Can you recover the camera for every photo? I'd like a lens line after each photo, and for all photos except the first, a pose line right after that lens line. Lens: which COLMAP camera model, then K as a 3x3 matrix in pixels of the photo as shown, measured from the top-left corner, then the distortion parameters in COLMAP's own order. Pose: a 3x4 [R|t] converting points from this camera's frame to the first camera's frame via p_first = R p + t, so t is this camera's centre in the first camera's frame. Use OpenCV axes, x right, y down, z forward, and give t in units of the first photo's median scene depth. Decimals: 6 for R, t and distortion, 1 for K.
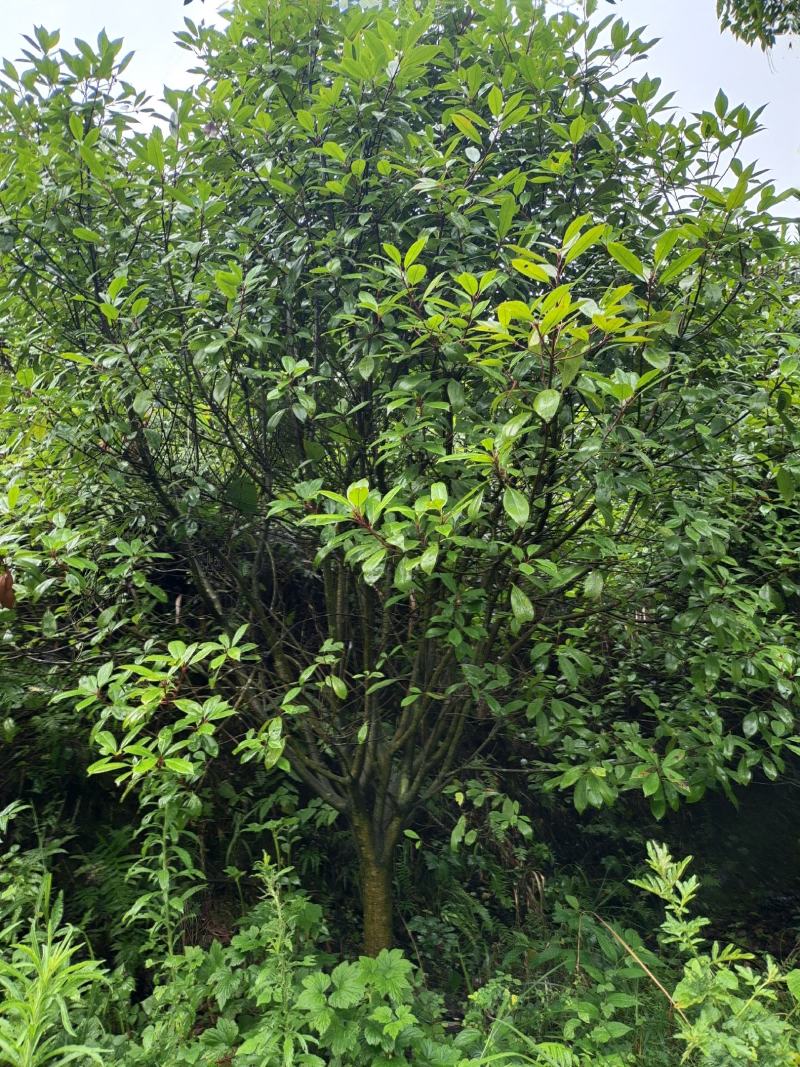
lens RADIAL K [[757.6, 0, 376.8], [0, 757.6, 528.9], [0, 0, 1]] dist [0.006811, -0.005260]
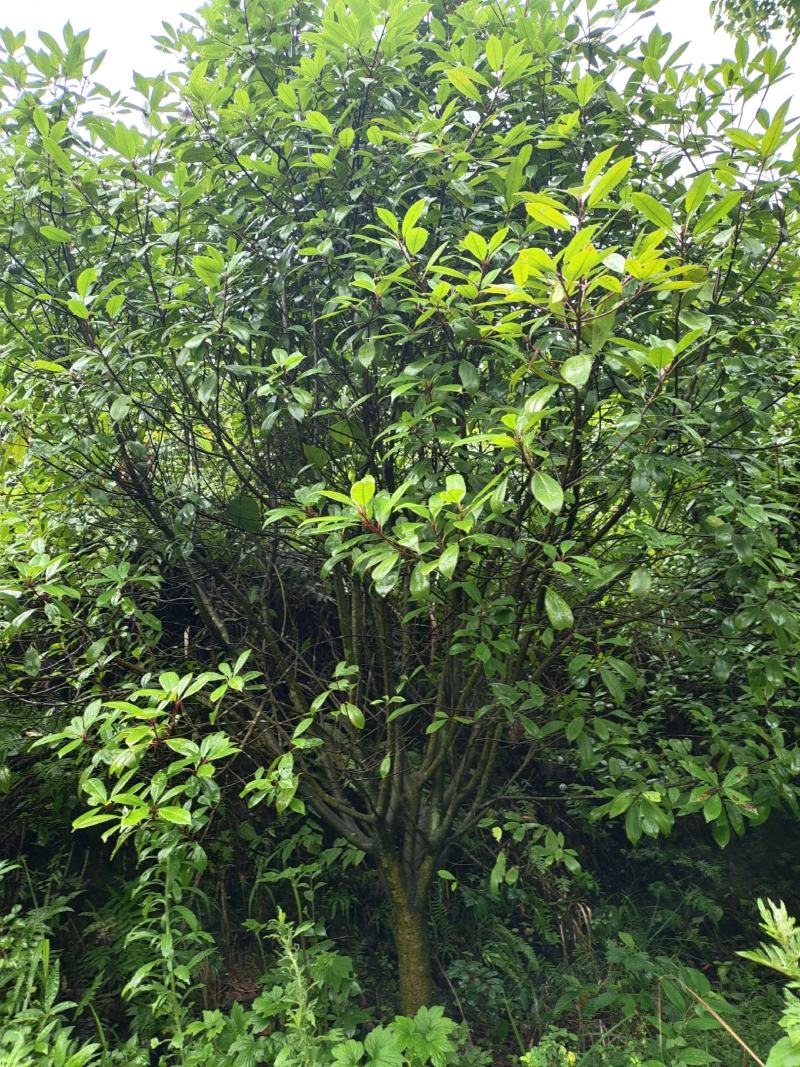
lens RADIAL K [[748.4, 0, 382.8], [0, 748.4, 539.4], [0, 0, 1]] dist [0.005849, -0.005063]
pose [[0.998449, -0.053466, -0.015535, 0.006699], [0.053063, 0.998270, -0.025309, 0.024892], [0.016861, 0.024445, 0.999559, 0.110482]]
